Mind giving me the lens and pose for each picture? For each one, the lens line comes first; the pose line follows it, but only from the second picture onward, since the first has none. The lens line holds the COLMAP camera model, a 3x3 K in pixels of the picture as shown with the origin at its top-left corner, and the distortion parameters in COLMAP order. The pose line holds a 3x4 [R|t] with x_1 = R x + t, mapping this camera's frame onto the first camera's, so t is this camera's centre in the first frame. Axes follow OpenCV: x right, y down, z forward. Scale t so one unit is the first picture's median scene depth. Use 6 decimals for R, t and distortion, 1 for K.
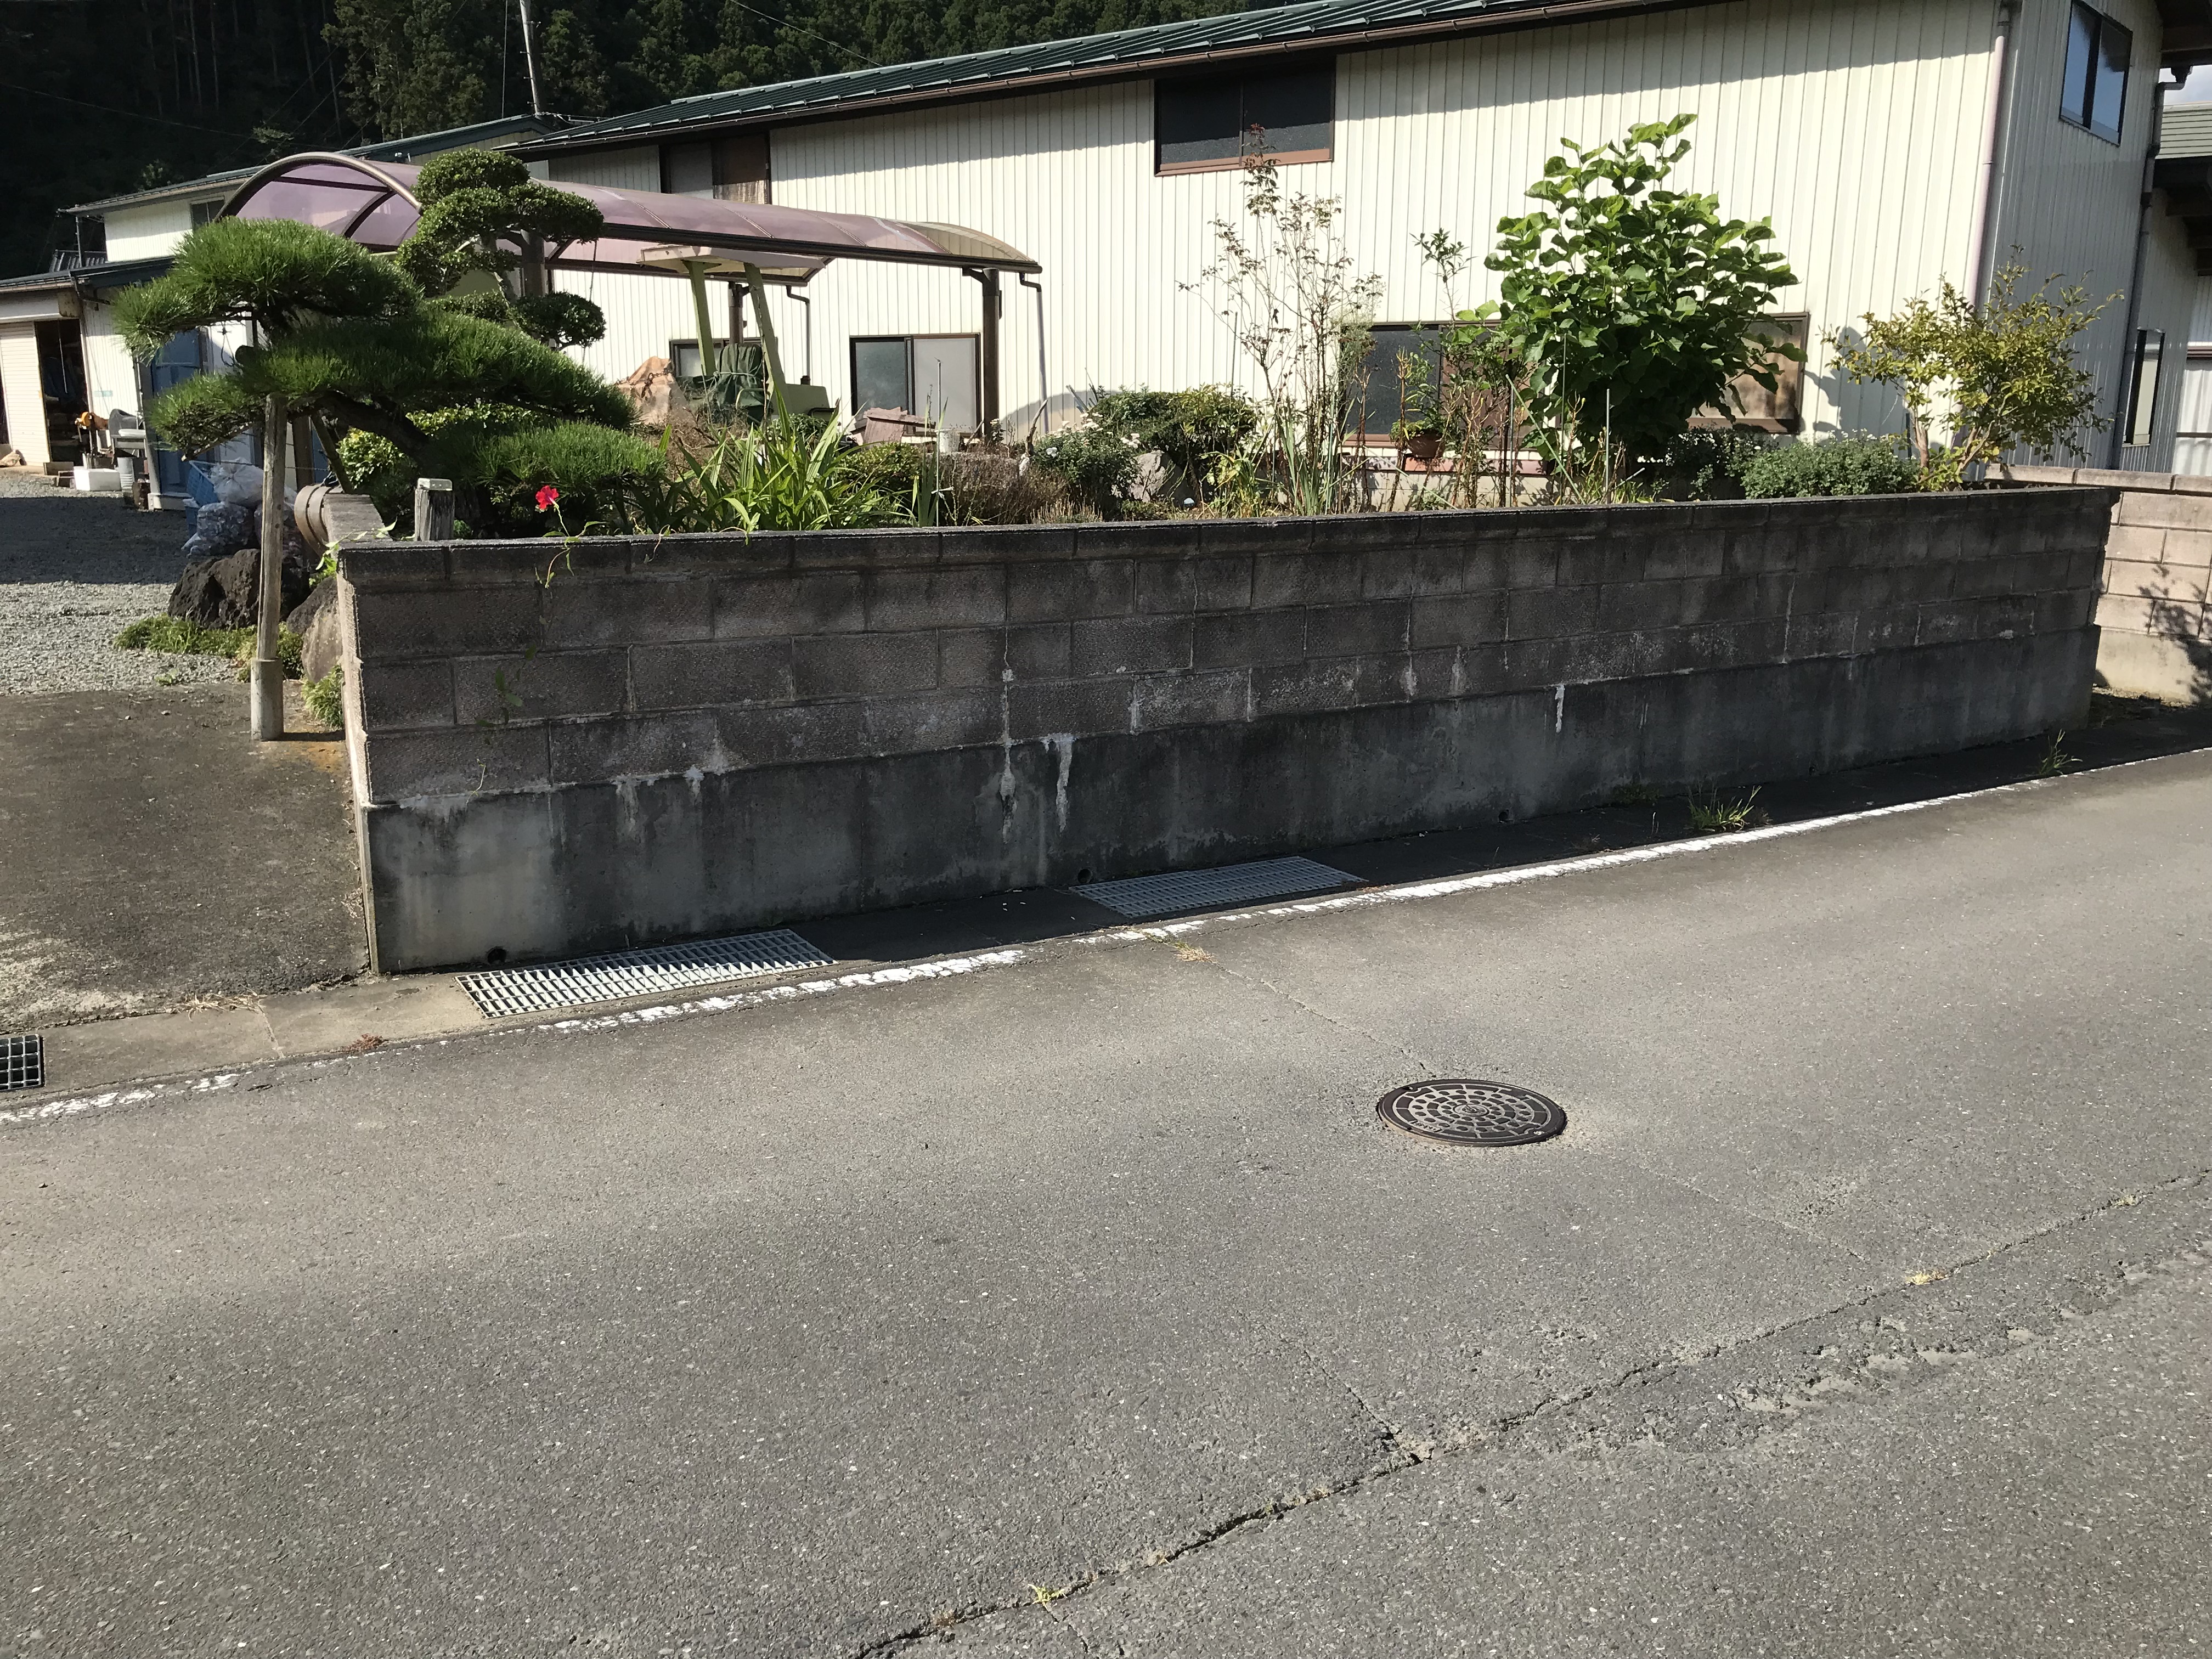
lens RADIAL K [[1828.8, 0, 1106.0], [0, 1828.8, 829.5], [0, 0, 1]] dist [0.081372, -0.391076]
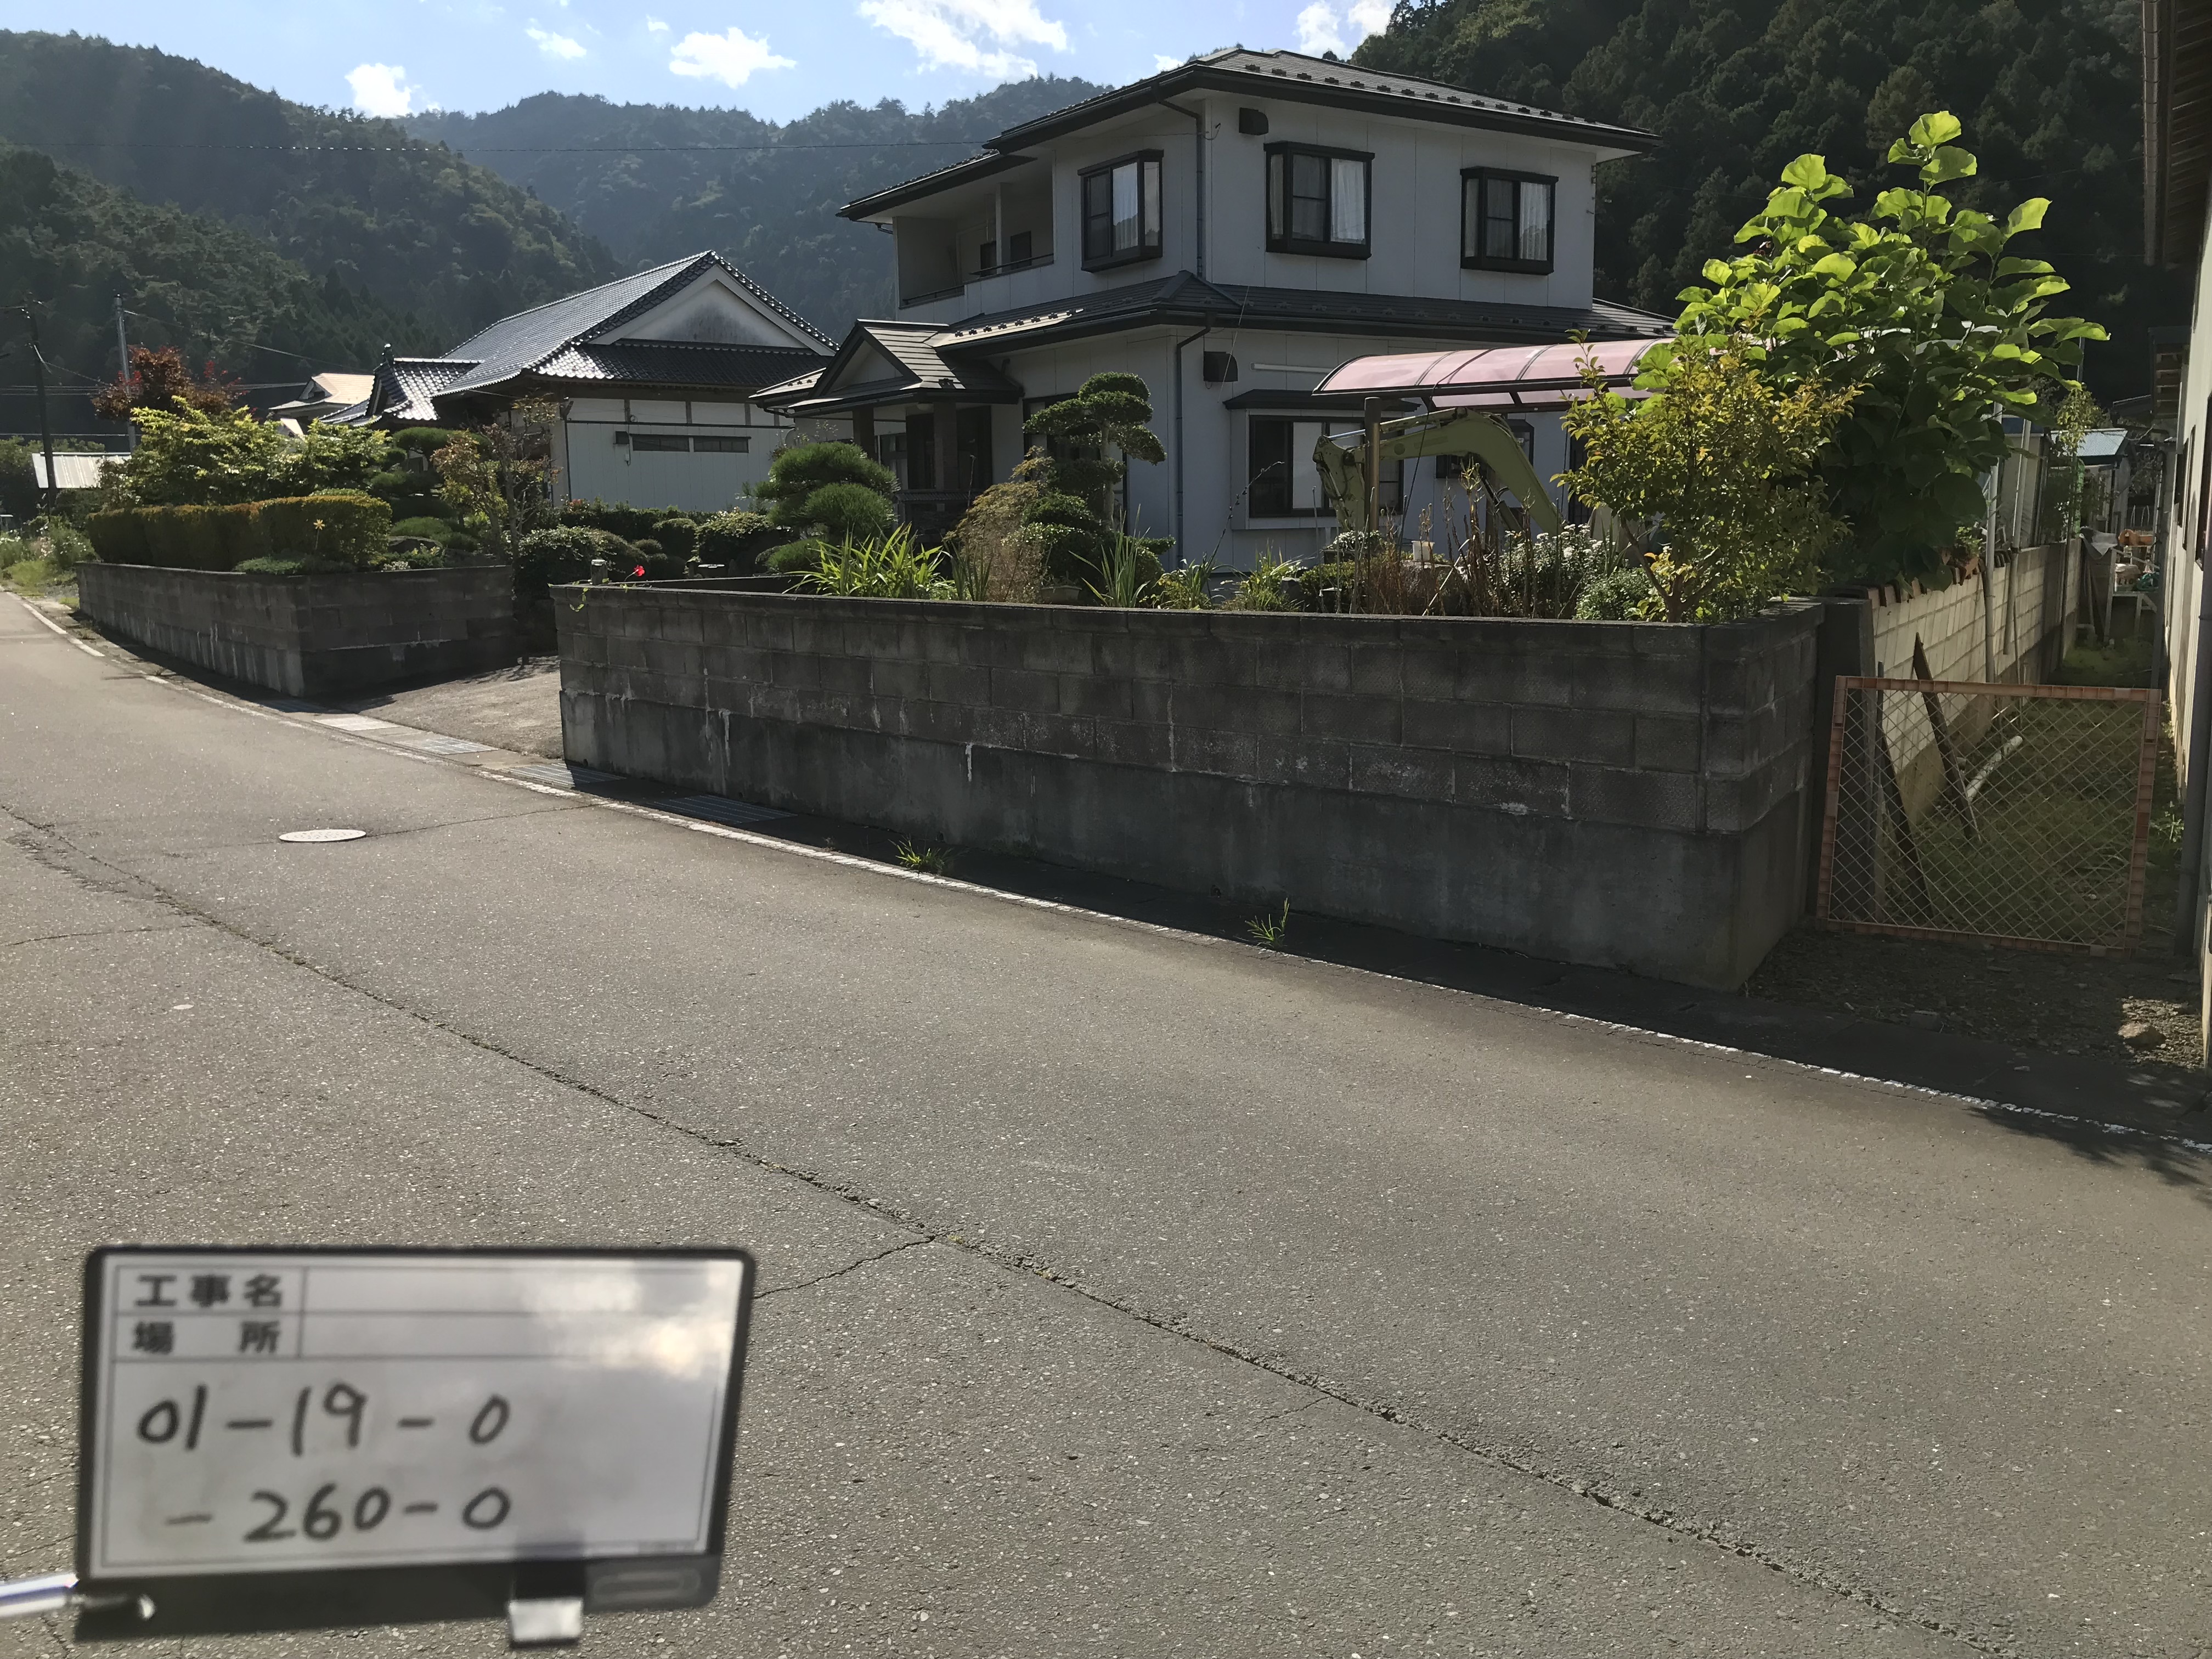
lens RADIAL K [[1828.8, 0, 1106.0], [0, 1828.8, 829.5], [0, 0, 1]] dist [0.081372, -0.391076]
pose [[0.185398, 0.152336, -0.970784, 1.432095], [-0.217066, 0.969856, 0.110736, -0.173649], [0.958389, 0.190194, 0.212876, 0.801686]]
